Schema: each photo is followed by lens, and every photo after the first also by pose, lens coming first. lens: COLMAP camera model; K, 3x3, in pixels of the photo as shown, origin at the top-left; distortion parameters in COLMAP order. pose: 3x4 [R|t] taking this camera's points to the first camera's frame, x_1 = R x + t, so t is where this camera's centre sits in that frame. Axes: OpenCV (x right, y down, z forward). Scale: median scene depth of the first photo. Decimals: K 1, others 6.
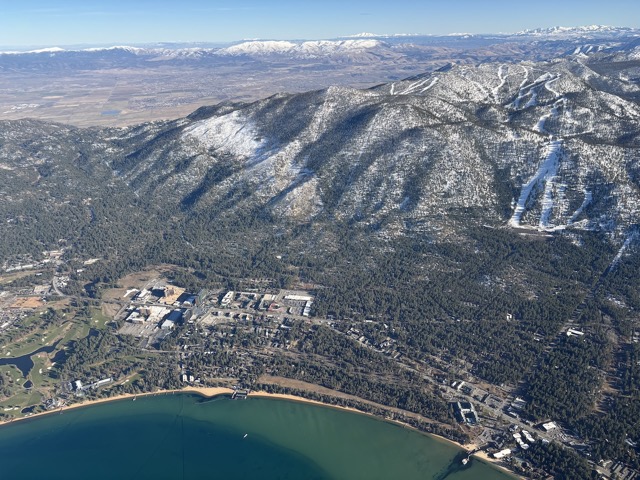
lens RADIAL K [[473.1, 0, 320.0], [0, 473.1, 240.0], [0, 0, 1]] dist [0.062444, -0.062265]
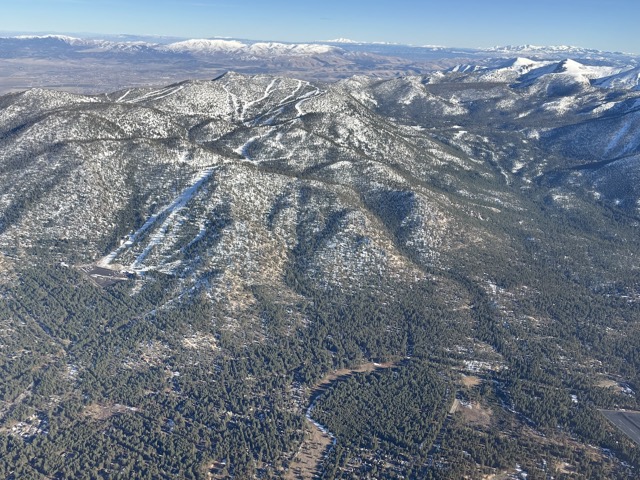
lens RADIAL K [[486.5, 0, 334.7], [0, 486.5, 238.4], [0, 0, 1]] dist [0.060398, -0.064300]
pose [[0.997399, 0.038942, 0.060648, 0.589753], [-0.037775, 0.999081, -0.020273, -0.057289], [-0.061381, 0.017929, 0.997953, 0.081863]]
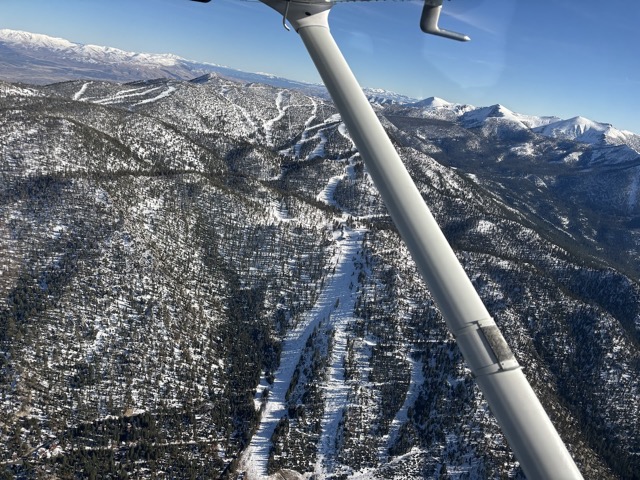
lens RADIAL K [[473.1, 0, 320.0], [0, 473.1, 240.0], [0, 0, 1]] dist [0.062444, -0.062265]
pose [[0.919518, 0.051501, 0.389660, 0.233282], [-0.027489, 0.997377, -0.066954, -0.145772], [-0.392086, 0.050854, 0.918522, 0.488782]]
